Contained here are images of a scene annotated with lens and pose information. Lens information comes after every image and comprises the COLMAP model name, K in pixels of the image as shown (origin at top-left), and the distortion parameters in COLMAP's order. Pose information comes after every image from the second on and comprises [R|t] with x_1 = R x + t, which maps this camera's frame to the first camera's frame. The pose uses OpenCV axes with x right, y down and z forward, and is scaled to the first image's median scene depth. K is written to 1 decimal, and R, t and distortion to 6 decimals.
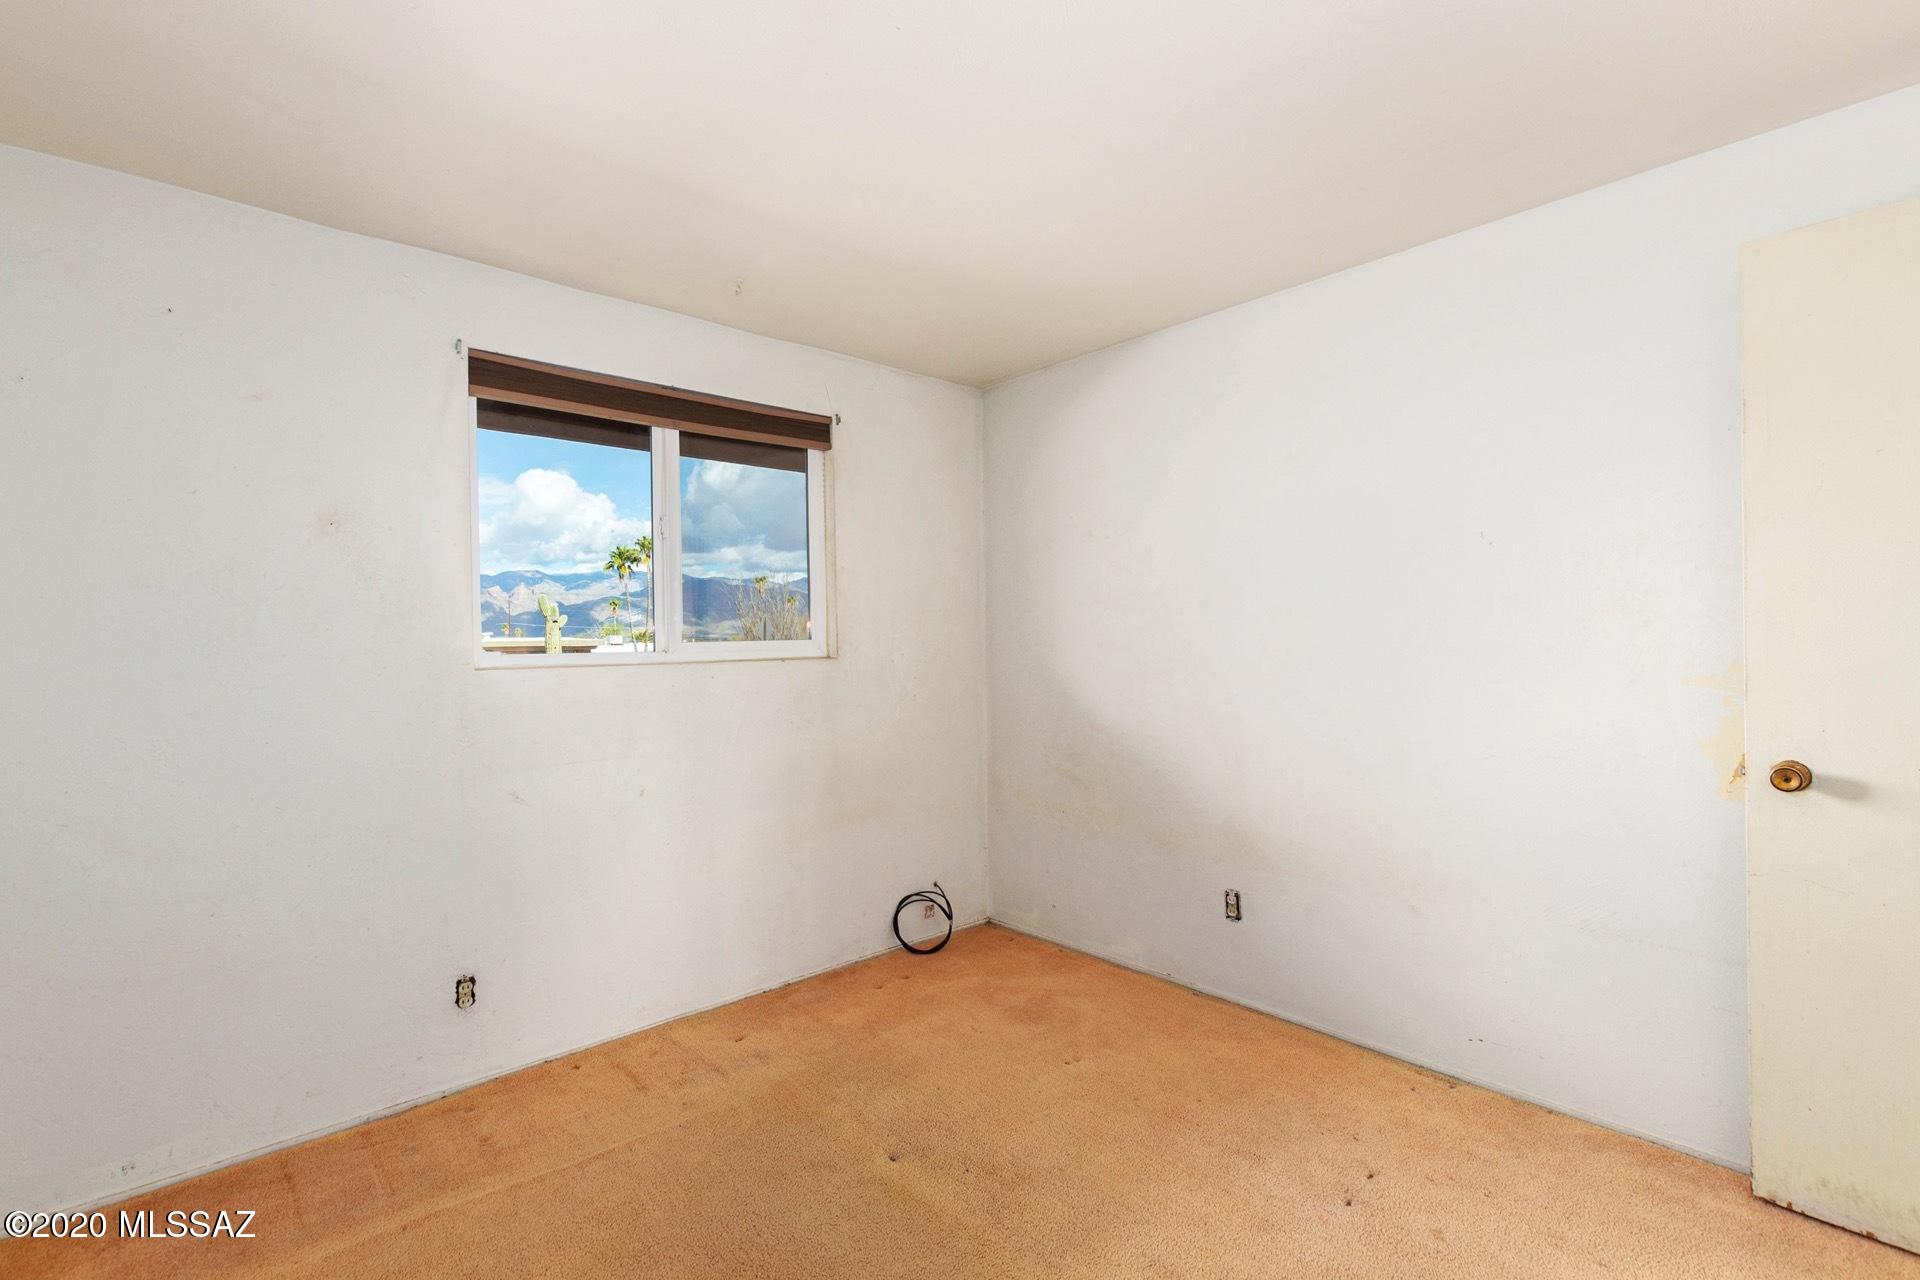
lens RADIAL K [[871.6, 0, 955.0], [0, 871.6, 638.1], [0, 0, 1]] dist [0.005166, -0.000507]
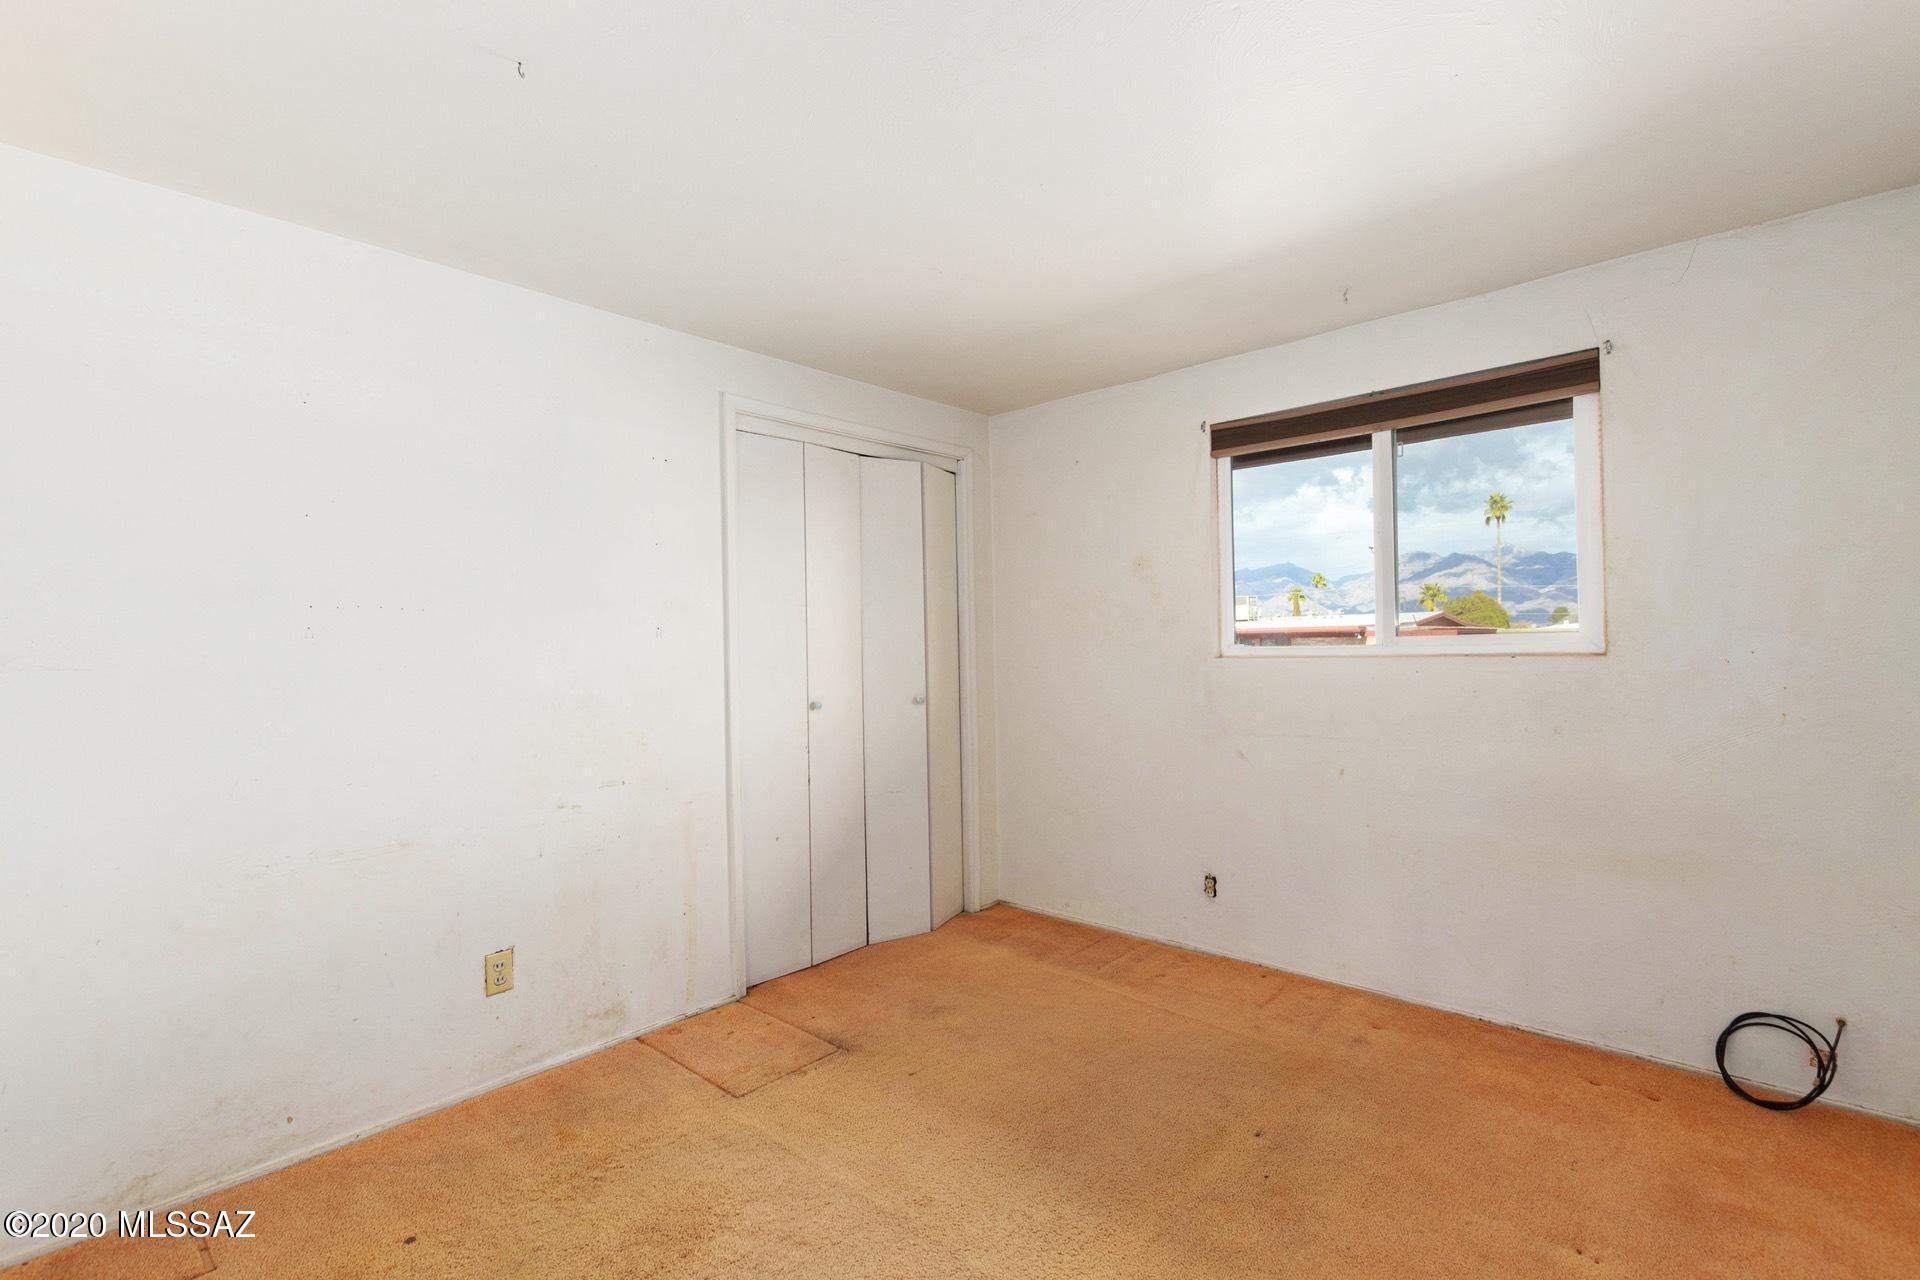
lens RADIAL K [[871.6, 0, 954.6], [0, 871.6, 639.3], [0, 0, 1]] dist [0.005166, -0.000507]
pose [[0.088911, 0.008103, -0.996007, 0.712426], [0.020589, 0.999738, 0.009971, -0.013559], [0.995827, -0.021394, 0.088721, 0.421701]]
